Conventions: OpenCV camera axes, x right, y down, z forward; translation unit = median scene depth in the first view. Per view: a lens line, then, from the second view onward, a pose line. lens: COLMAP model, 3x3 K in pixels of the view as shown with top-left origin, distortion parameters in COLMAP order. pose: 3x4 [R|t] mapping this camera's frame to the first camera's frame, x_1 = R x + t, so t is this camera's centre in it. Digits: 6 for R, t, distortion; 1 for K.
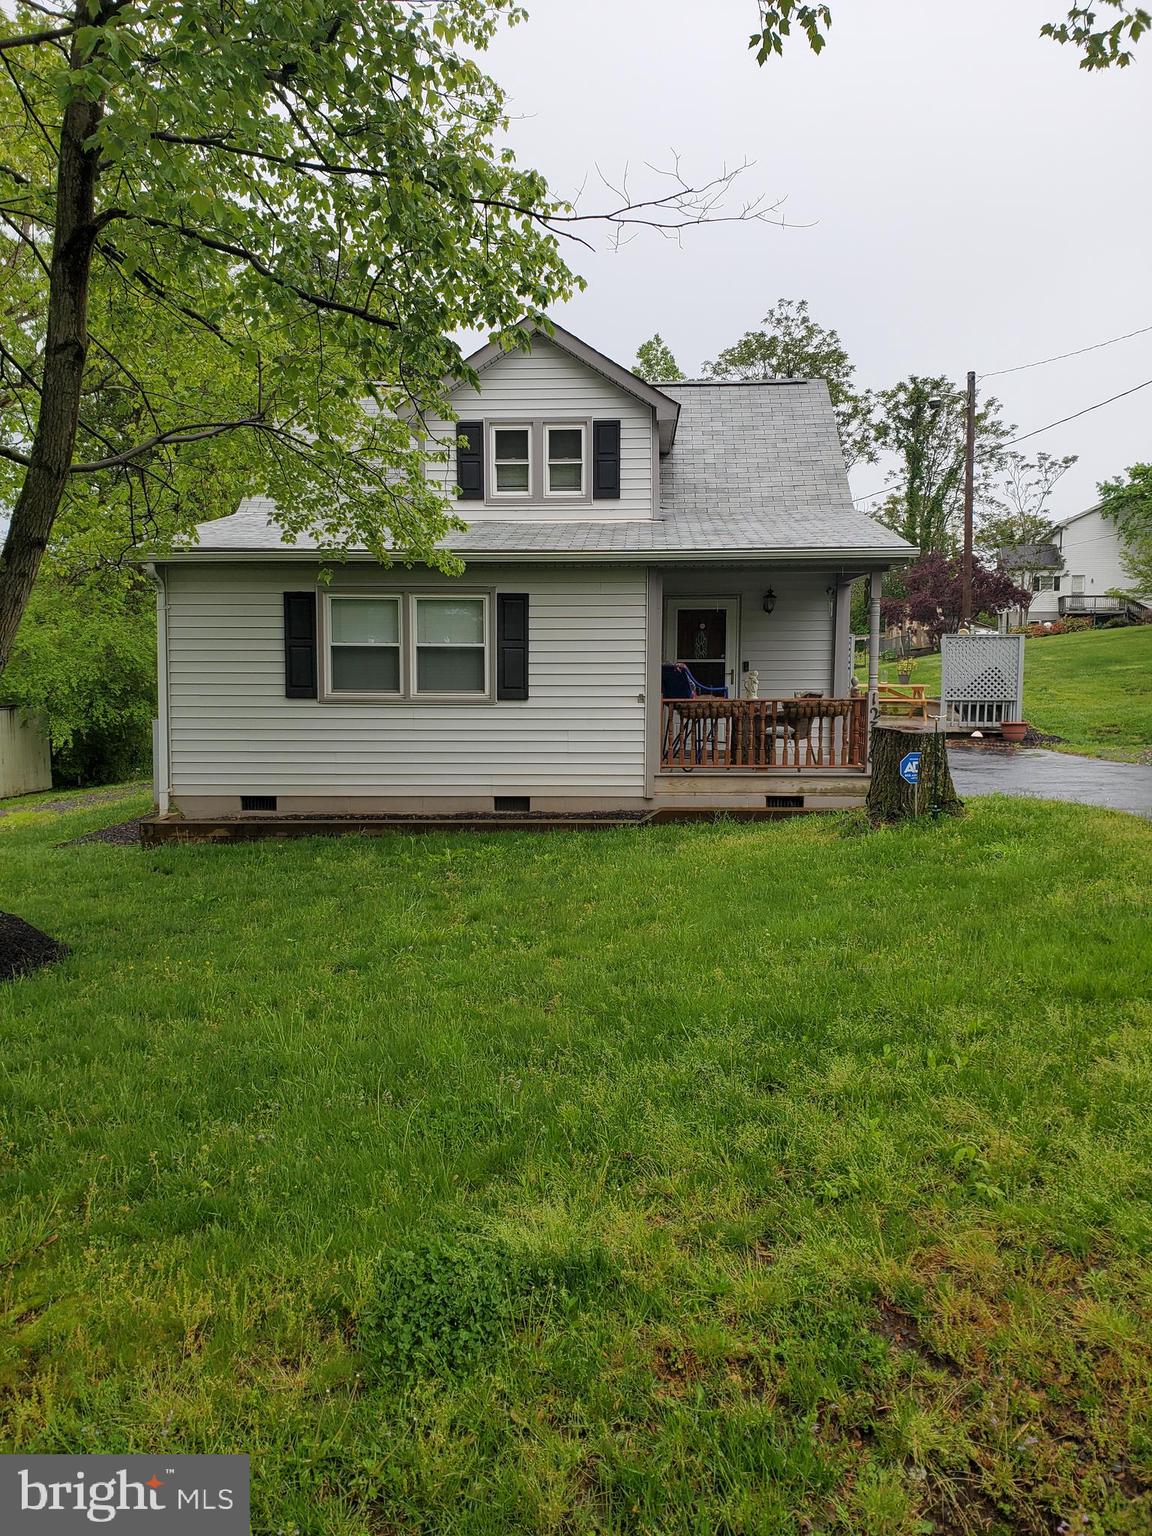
lens RADIAL K [[1178.3, 0, 578.5], [0, 1178.3, 766.2], [0, 0, 1]] dist [0.016432, 0.000749]
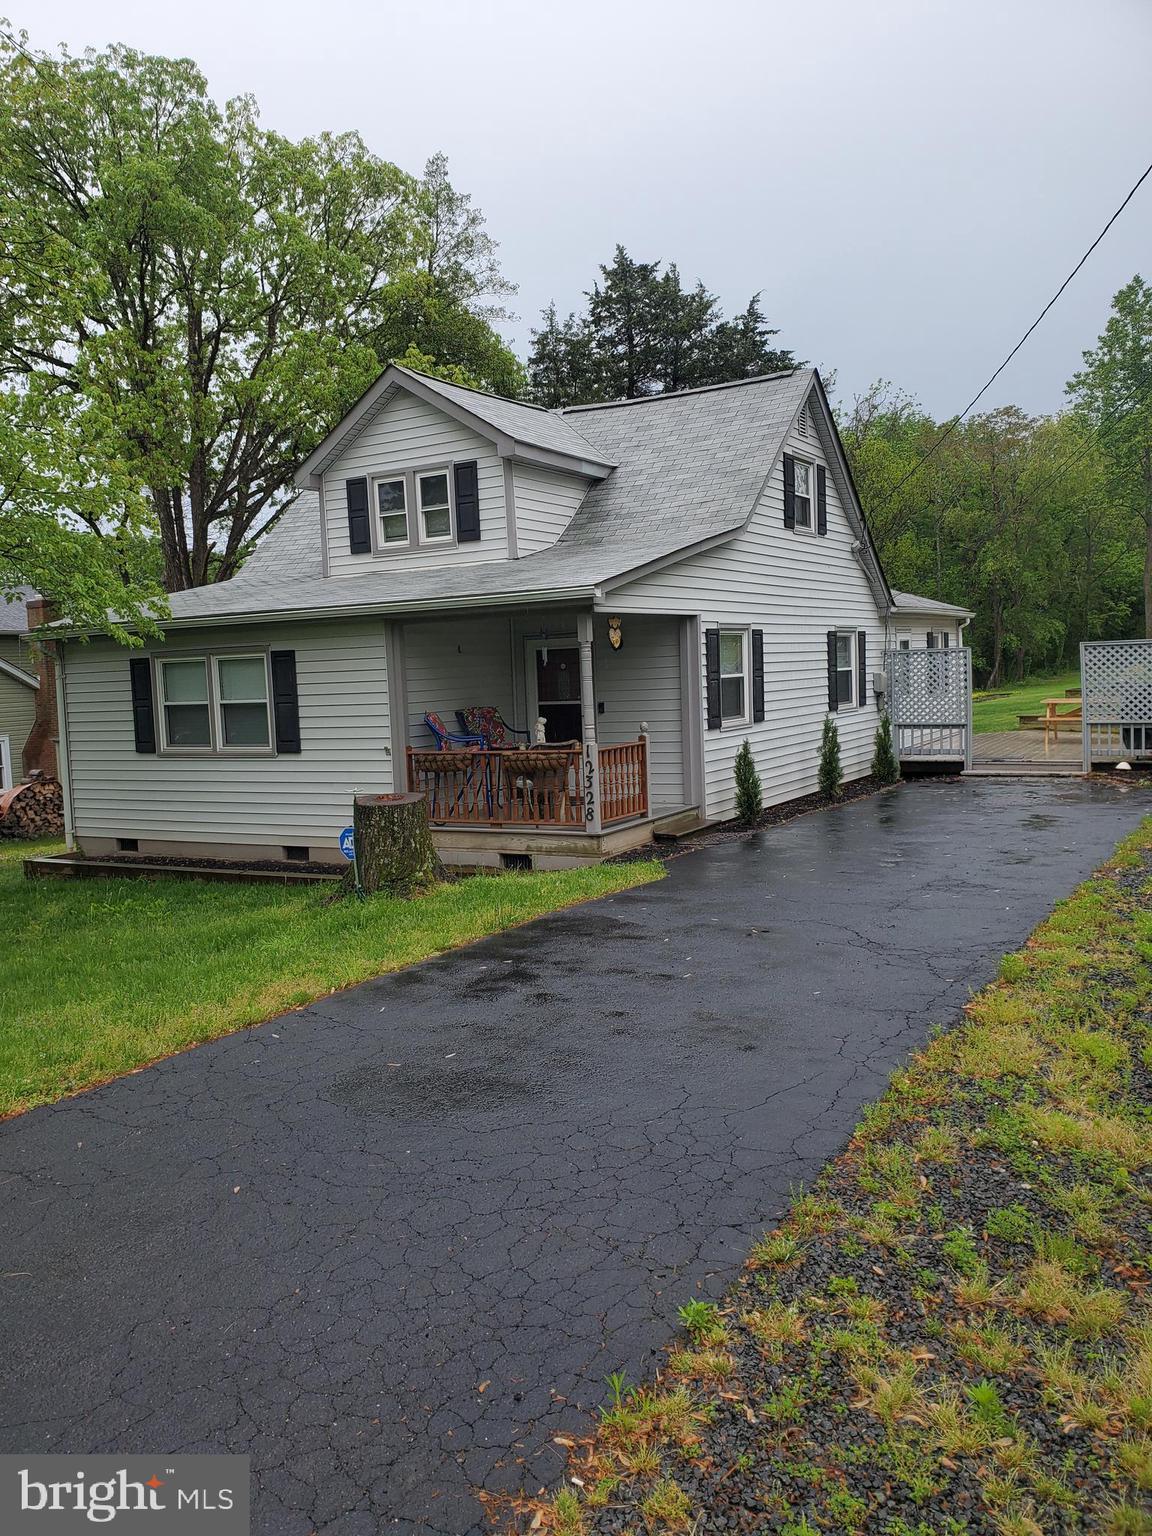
lens RADIAL K [[1178.3, 0, 576.8], [0, 1178.3, 769.2], [0, 0, 1]] dist [0.016432, 0.000749]
pose [[0.890242, -0.000851, -0.455487, 0.629861], [0.000407, 0.999999, -0.001073, -0.040066], [0.455488, 0.000770, 0.890242, 0.187103]]
